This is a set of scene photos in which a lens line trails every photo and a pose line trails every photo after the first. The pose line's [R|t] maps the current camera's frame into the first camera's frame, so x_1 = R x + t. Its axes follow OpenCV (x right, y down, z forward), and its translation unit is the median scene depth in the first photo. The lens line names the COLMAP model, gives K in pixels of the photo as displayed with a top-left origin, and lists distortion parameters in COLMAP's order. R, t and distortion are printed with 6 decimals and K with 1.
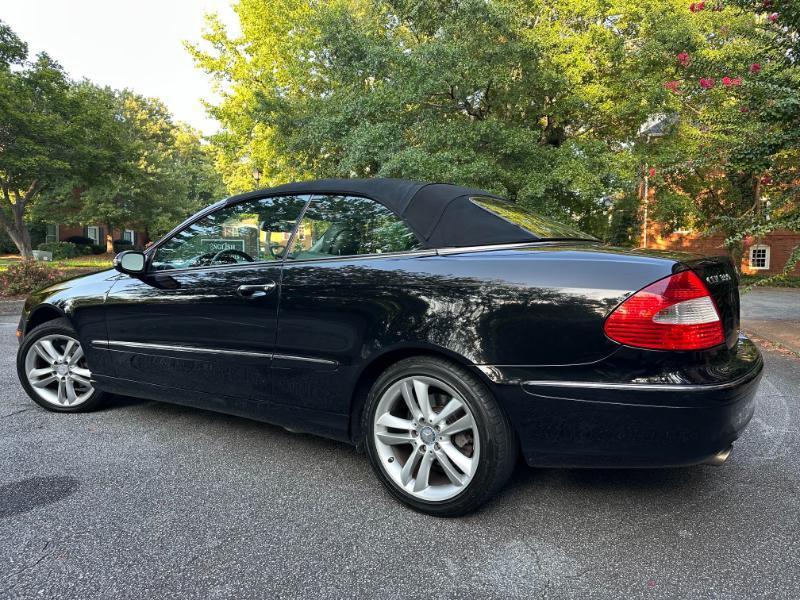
lens RADIAL K [[569.2, 0, 398.5], [0, 569.2, 293.5], [0, 0, 1]] dist [0.019474, -0.016197]
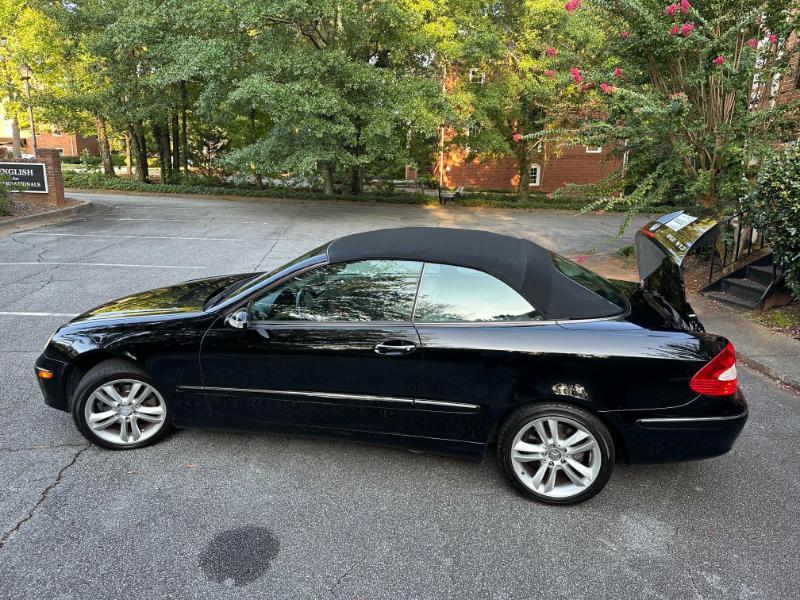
lens RADIAL K [[569.2, 0, 391.2], [0, 569.2, 299.3], [0, 0, 1]] dist [0.019474, -0.016197]
pose [[0.933915, -0.073013, 0.349959, -0.565862], [0.007469, 0.982693, 0.185091, -0.281893], [-0.357416, -0.170245, 0.918297, -0.071305]]
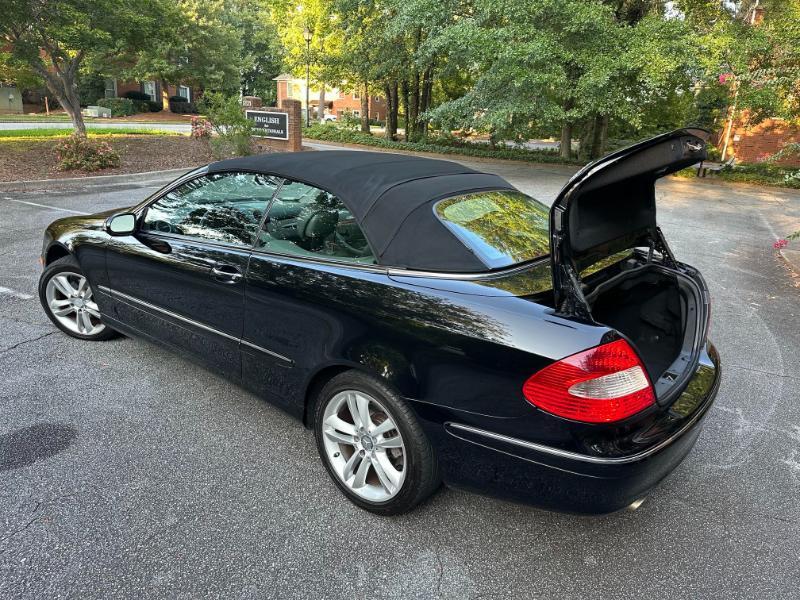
lens RADIAL K [[569.2, 0, 389.0], [0, 569.2, 300.4], [0, 0, 1]] dist [0.019474, -0.016197]
pose [[0.991836, 0.075814, -0.102533, 0.128240], [-0.048599, 0.968120, 0.245727, -0.194155], [0.117894, -0.238738, 0.963901, 0.024003]]
